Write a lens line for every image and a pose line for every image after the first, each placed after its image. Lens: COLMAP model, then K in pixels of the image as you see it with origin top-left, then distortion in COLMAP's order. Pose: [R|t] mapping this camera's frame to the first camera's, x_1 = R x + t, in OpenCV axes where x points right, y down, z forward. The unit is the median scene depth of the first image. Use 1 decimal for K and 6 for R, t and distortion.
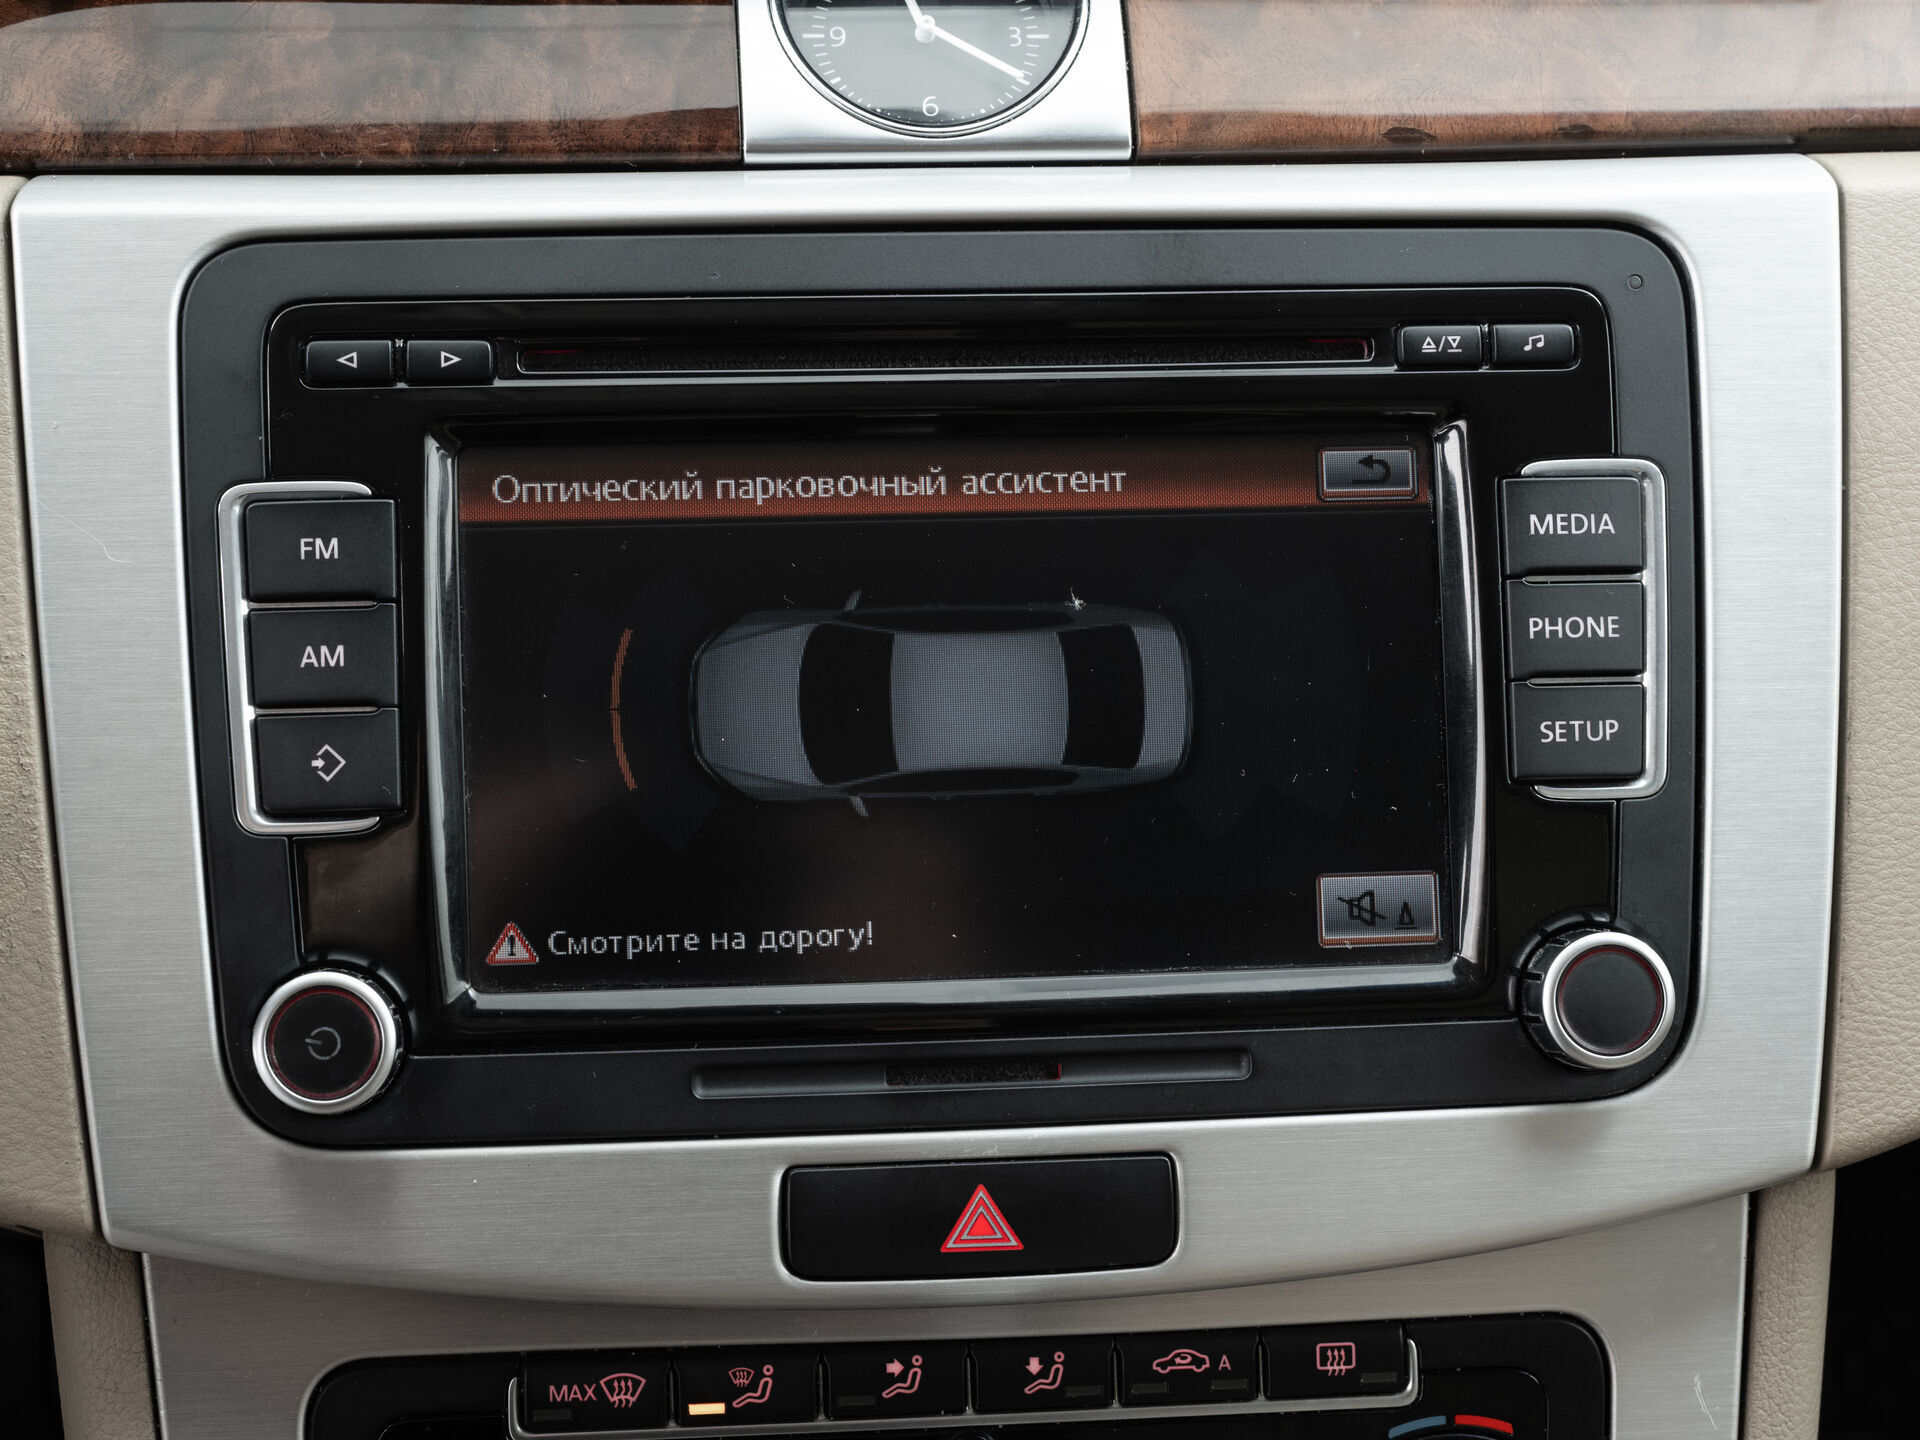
lens RADIAL K [[3281.0, 0, 966.4], [0, 3281.0, 735.4], [0, 0, 1]] dist [0.010791, 0.000000]
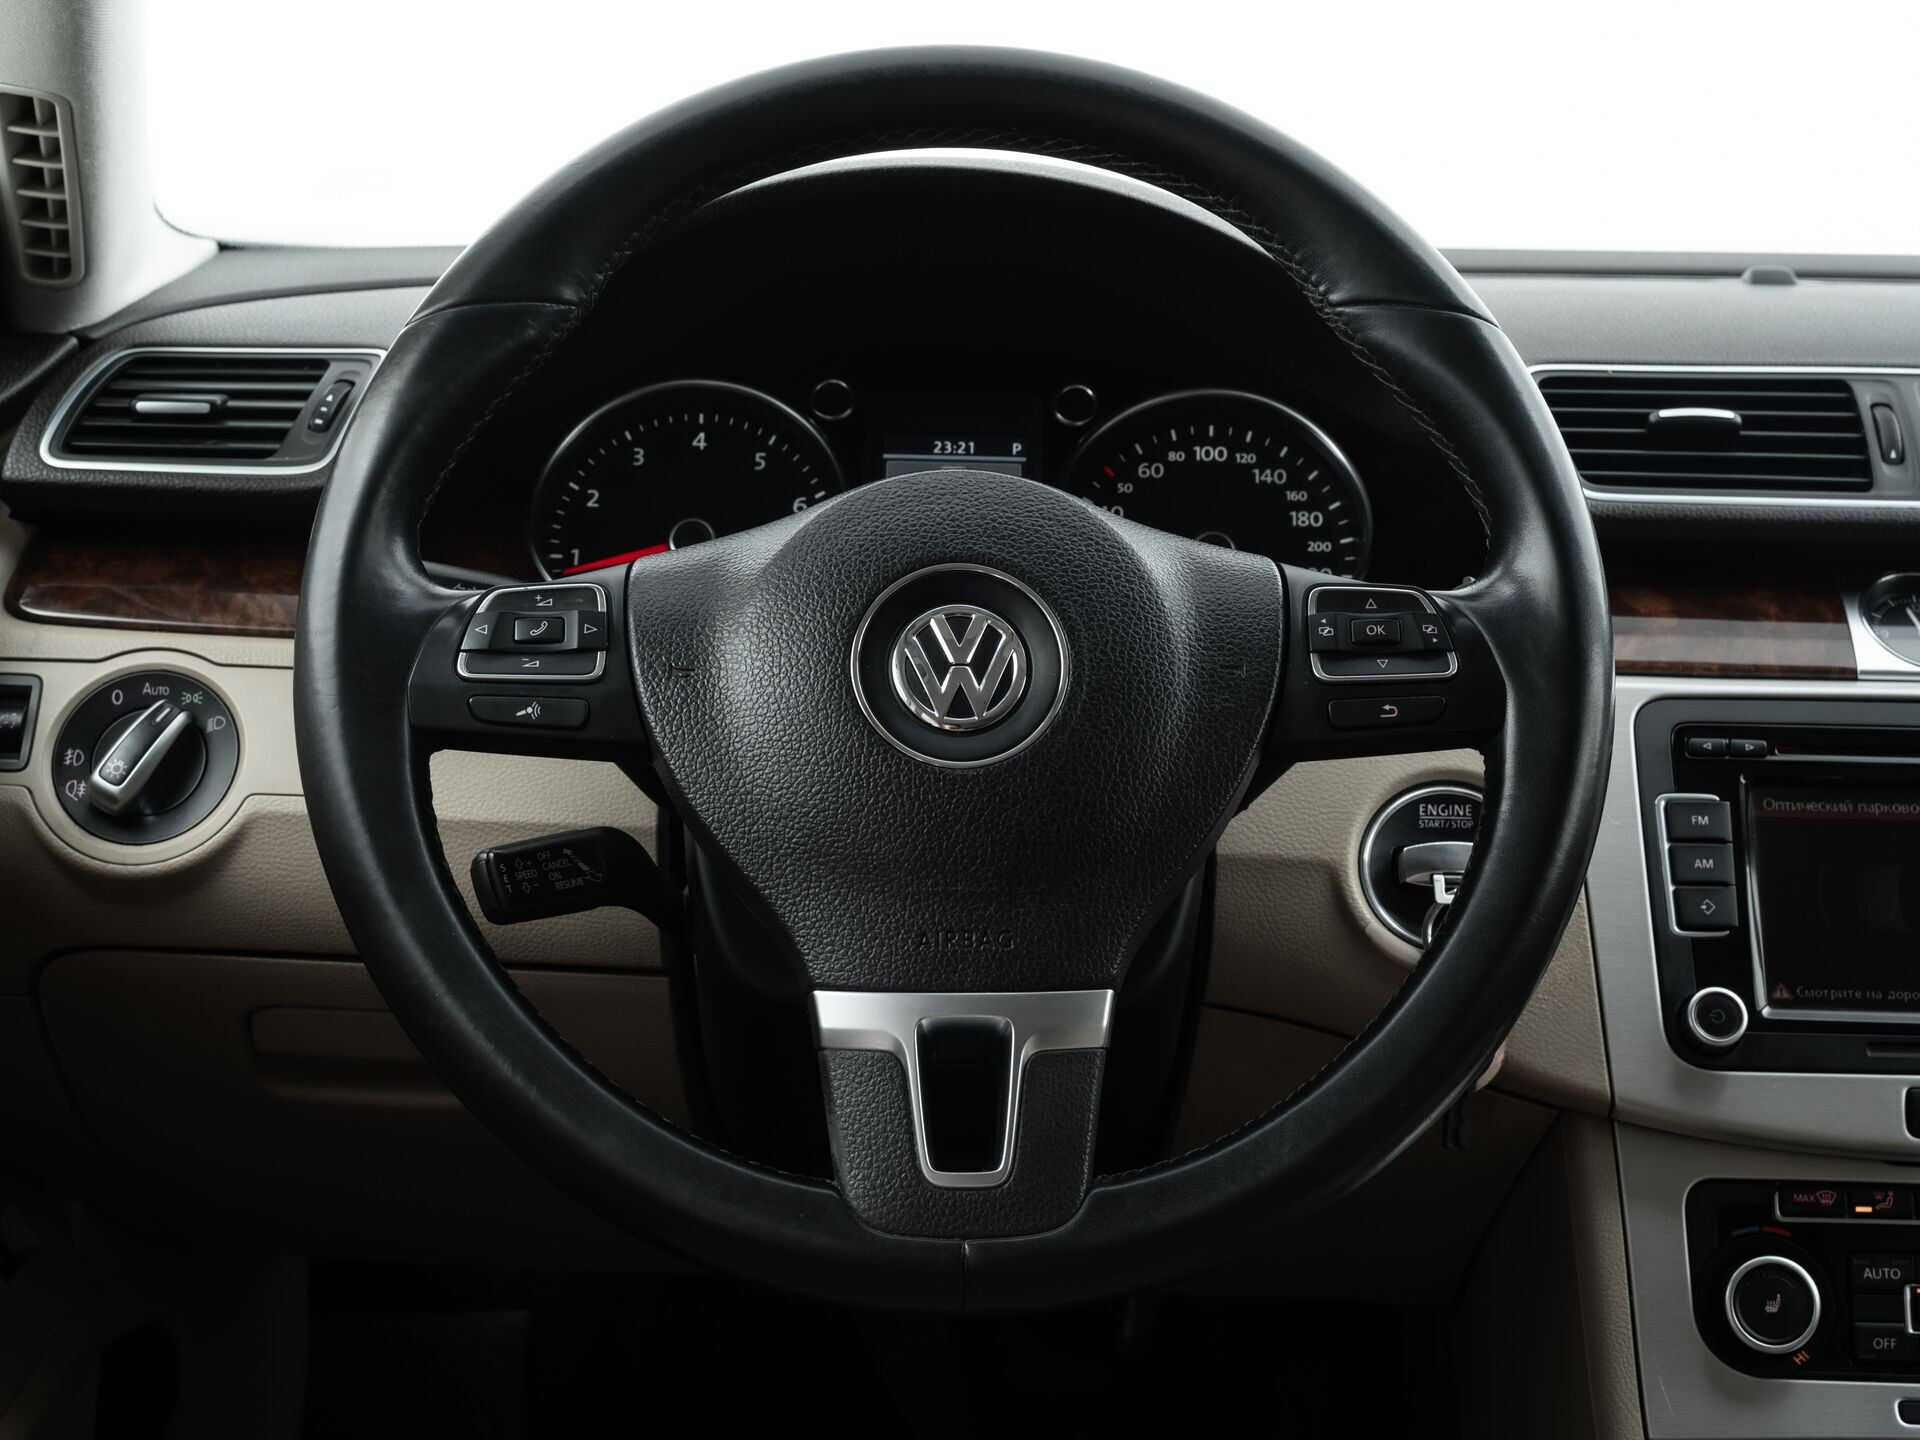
lens RADIAL K [[3281.0, 0, 946.6], [0, 3281.0, 717.3], [0, 0, 1]] dist [0.010791, 0.000000]
pose [[0.995902, 0.017727, -0.088681, -0.512506], [-0.042223, 0.958304, -0.282614, 0.546714], [0.079974, 0.285201, 0.955126, -1.289601]]
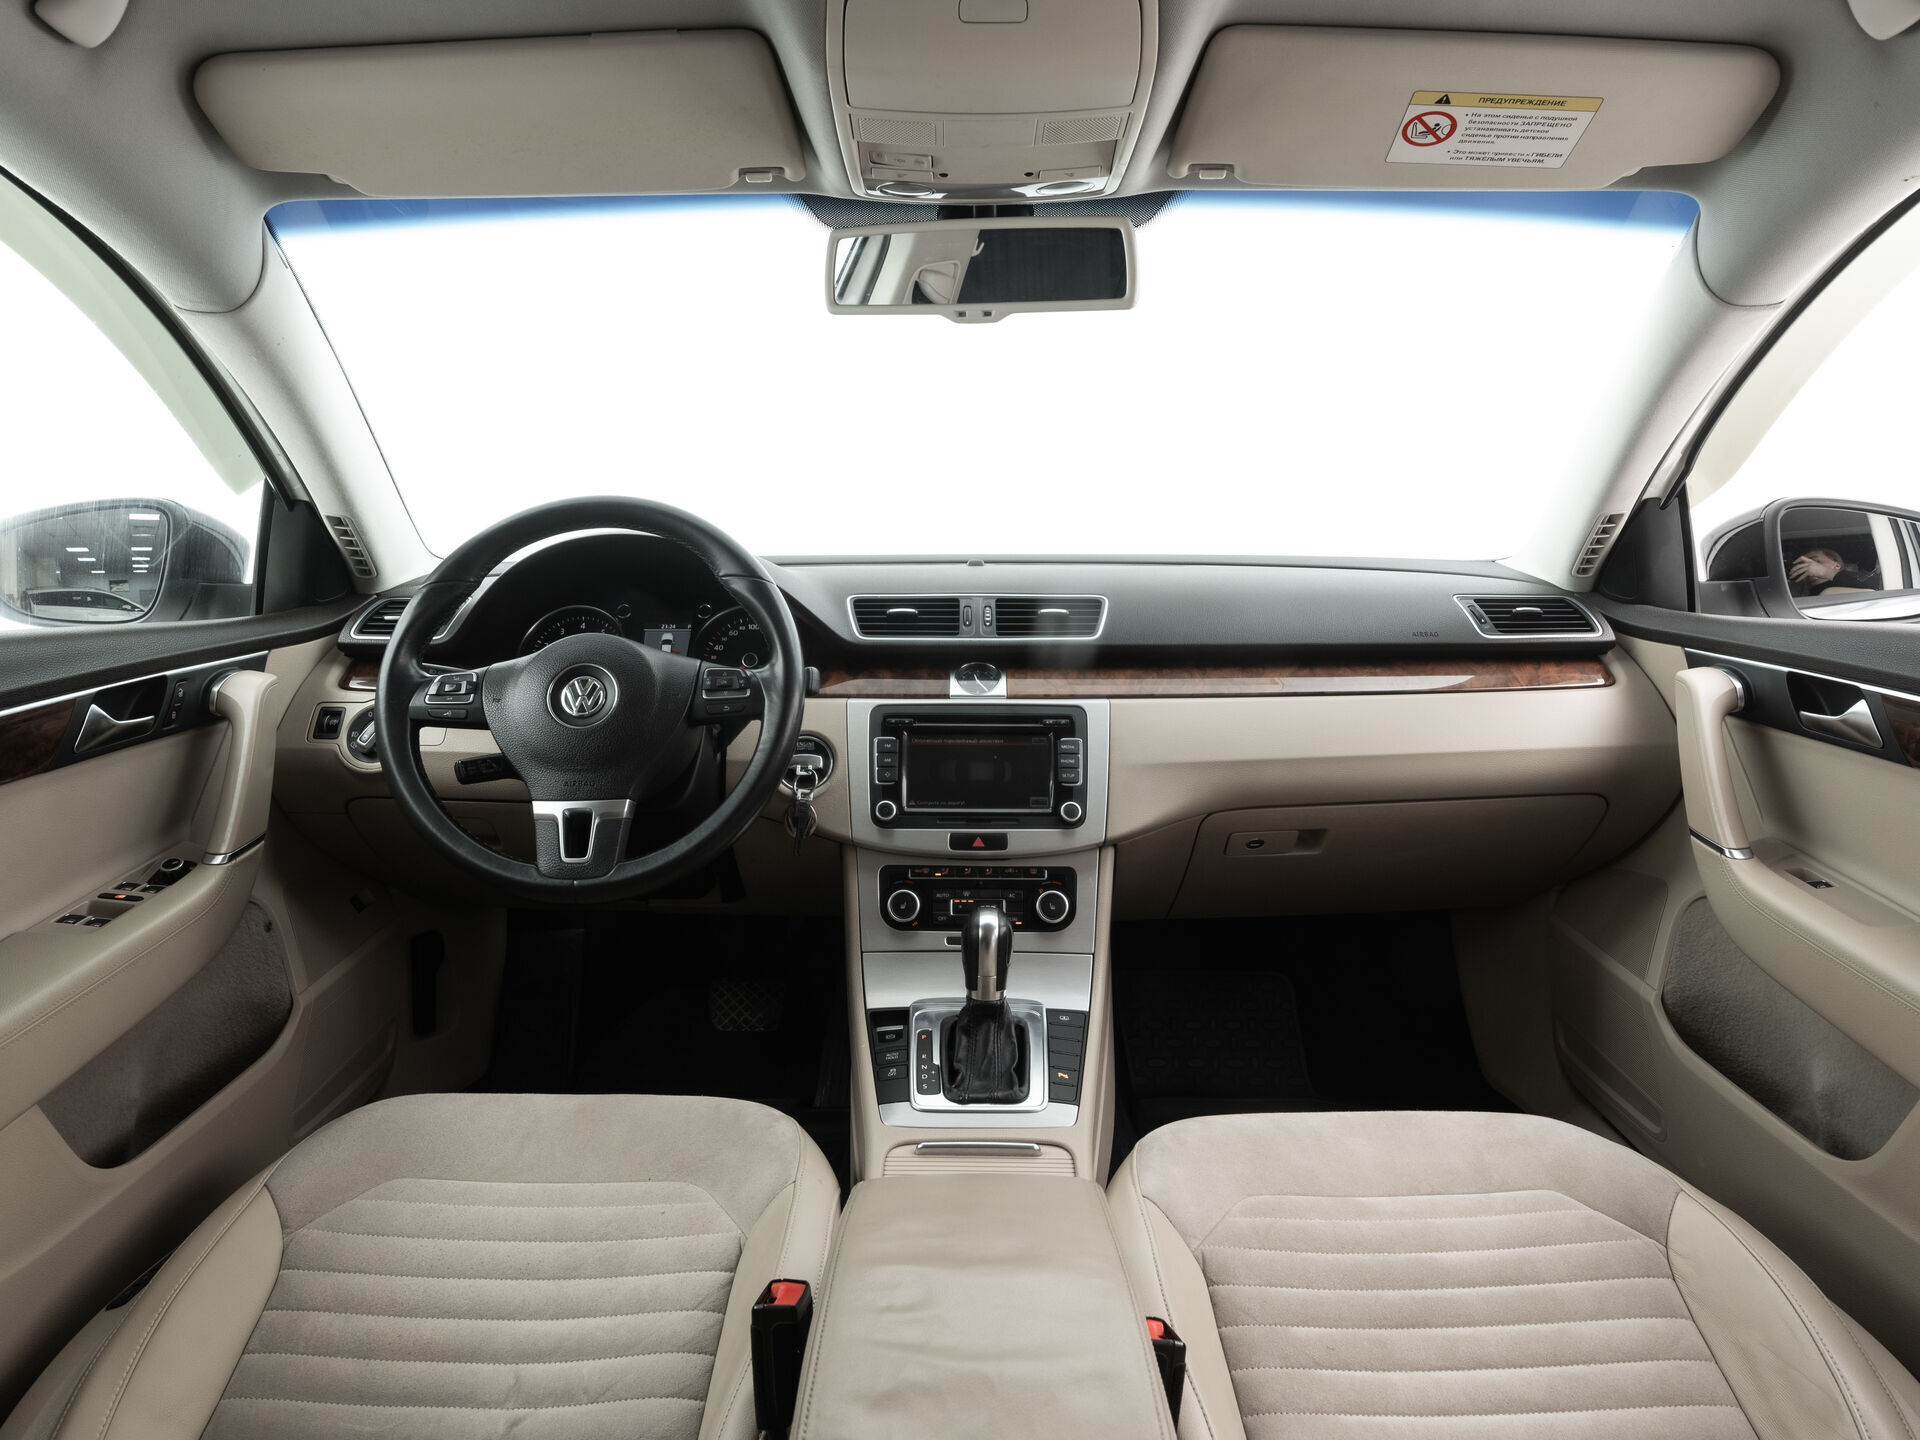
lens RADIAL K [[1275.7, 0, 966.2], [0, 1275.7, 713.4], [0, 0, 1]] dist [-0.019833, -0.005658]
pose [[0.994968, -0.000834, -0.100187, 0.240854], [-0.029118, 0.954395, -0.297122, 0.669155], [0.095866, 0.298544, 0.949569, -1.576891]]
